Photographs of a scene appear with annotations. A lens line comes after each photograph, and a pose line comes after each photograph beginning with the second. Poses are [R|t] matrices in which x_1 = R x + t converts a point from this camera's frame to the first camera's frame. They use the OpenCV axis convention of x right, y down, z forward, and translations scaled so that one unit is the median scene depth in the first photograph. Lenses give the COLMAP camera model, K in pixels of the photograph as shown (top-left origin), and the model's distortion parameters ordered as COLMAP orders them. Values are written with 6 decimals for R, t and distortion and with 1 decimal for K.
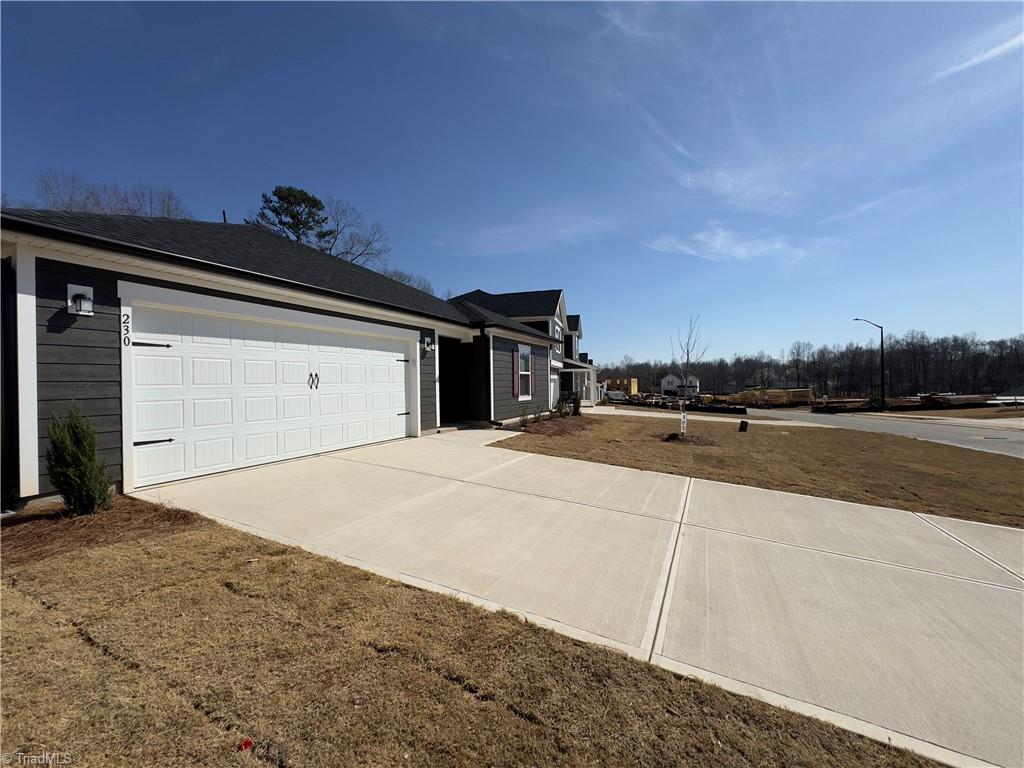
lens RADIAL K [[407.9, 0, 512.0], [0, 407.9, 384.0], [0, 0, 1]] dist [-0.000585, -0.000036]
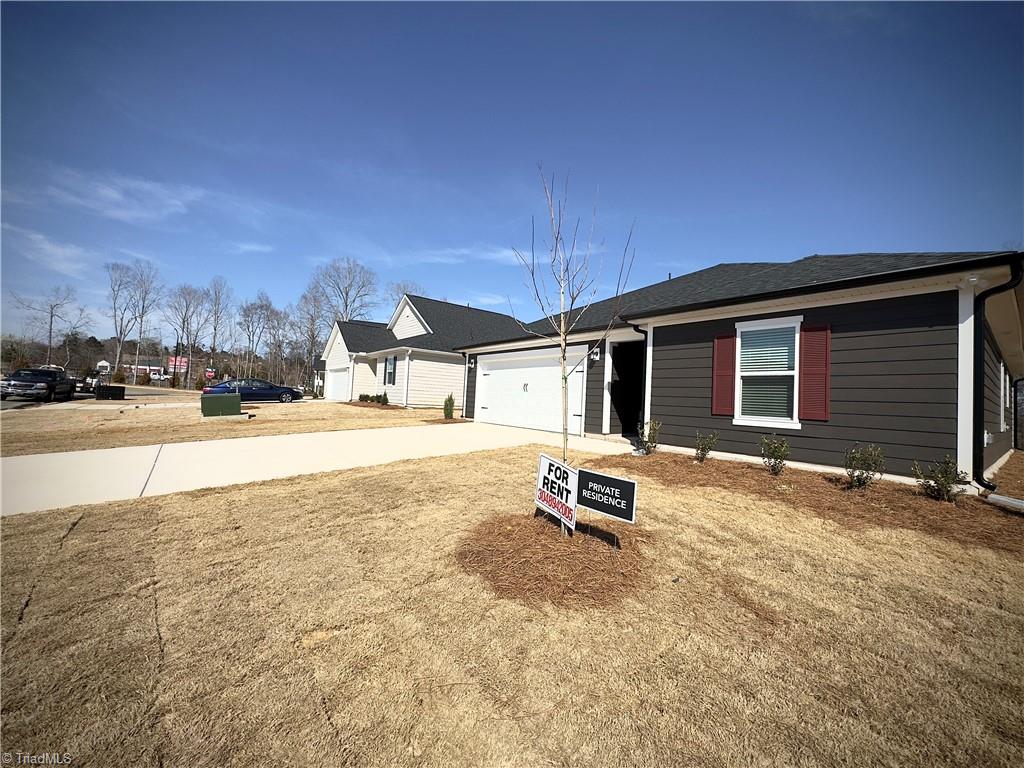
lens RADIAL K [[407.9, 0, 512.0], [0, 407.9, 384.0], [0, 0, 1]] dist [-0.000585, -0.000036]
pose [[-0.426429, -0.027307, -0.904109, 0.848246], [-0.029255, 0.999438, -0.016388, 0.005967], [0.904048, 0.019461, -0.426988, 1.233773]]
